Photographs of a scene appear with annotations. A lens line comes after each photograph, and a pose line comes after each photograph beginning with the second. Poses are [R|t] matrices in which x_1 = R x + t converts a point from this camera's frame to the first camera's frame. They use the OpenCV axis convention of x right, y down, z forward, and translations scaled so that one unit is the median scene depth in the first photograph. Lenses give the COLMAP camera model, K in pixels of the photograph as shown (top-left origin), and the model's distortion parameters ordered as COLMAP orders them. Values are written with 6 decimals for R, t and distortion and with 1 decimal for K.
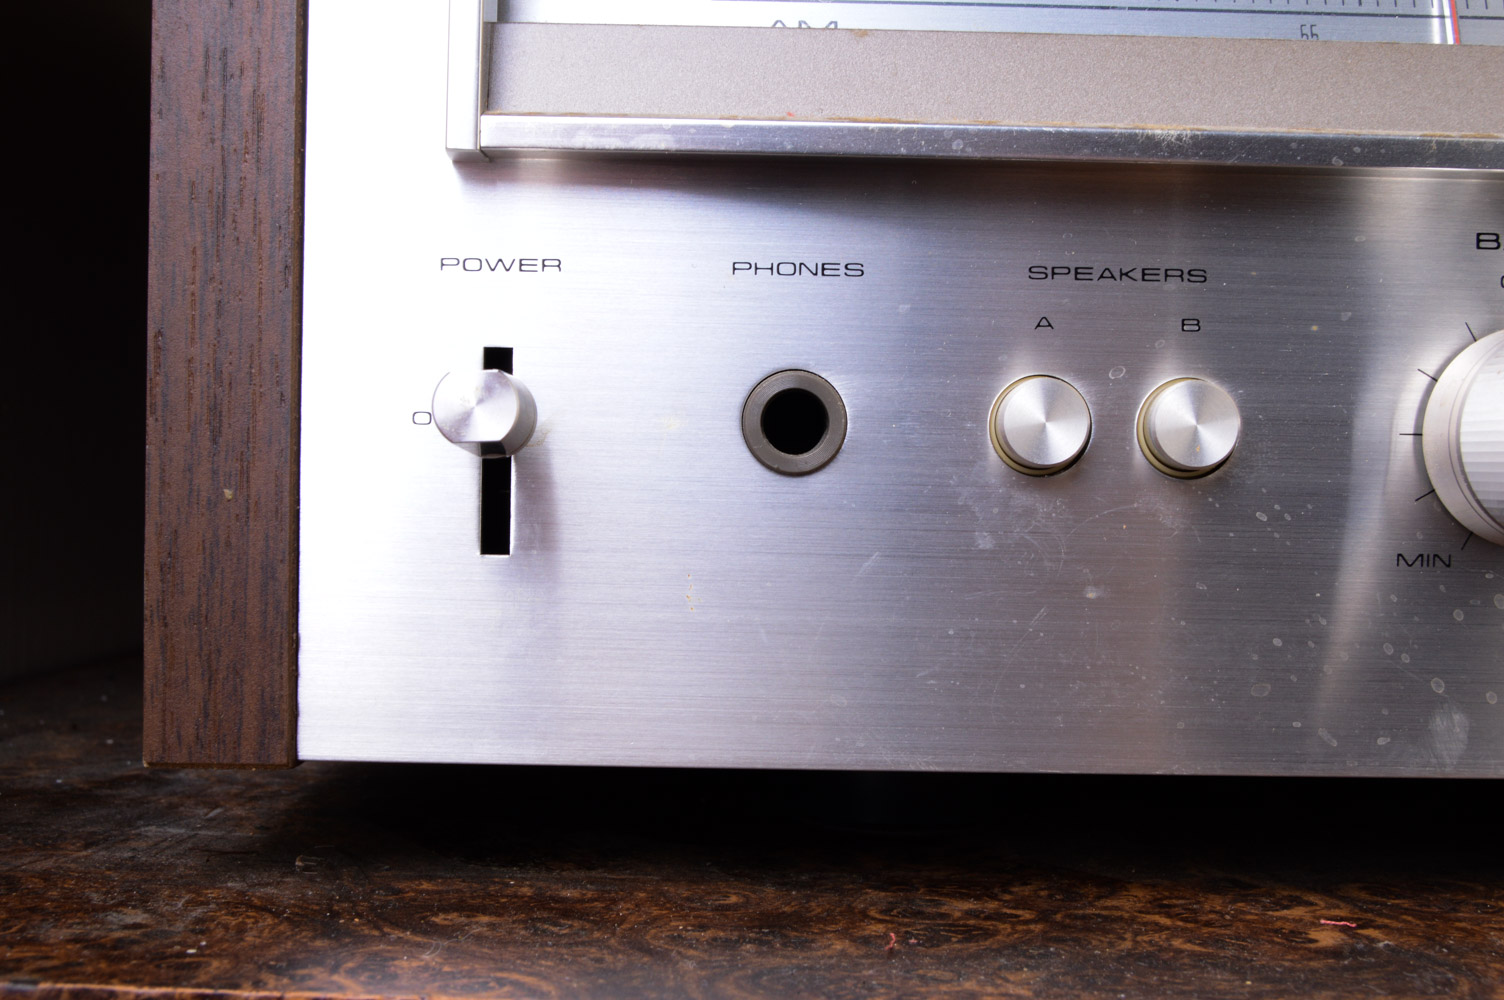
lens RADIAL K [[1995.3, 0, 751.8], [0, 1995.3, 498.0], [0, 0, 1]] dist [-0.080779, 0.000000]
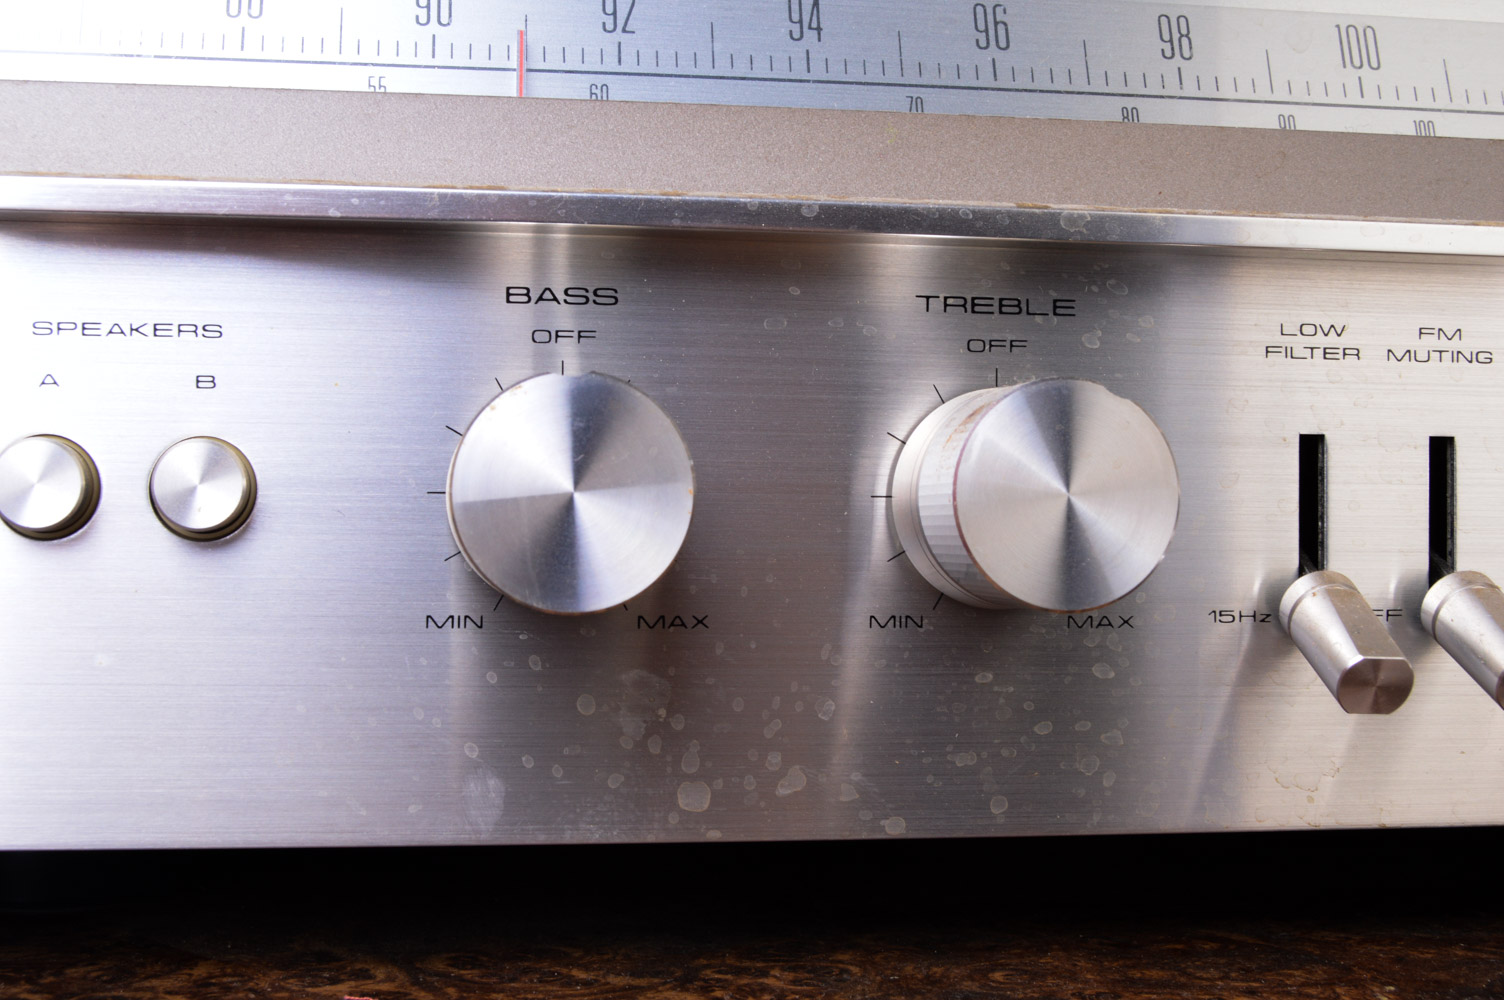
lens RADIAL K [[1999.8, 0, 753.2], [0, 1999.8, 500.7], [0, 0, 1]] dist [-0.057995, 0.000000]
pose [[0.989501, -0.006754, 0.144368, 0.345079], [0.011548, 0.999409, -0.032392, 0.005456], [-0.144063, 0.033720, 0.988994, 0.002465]]
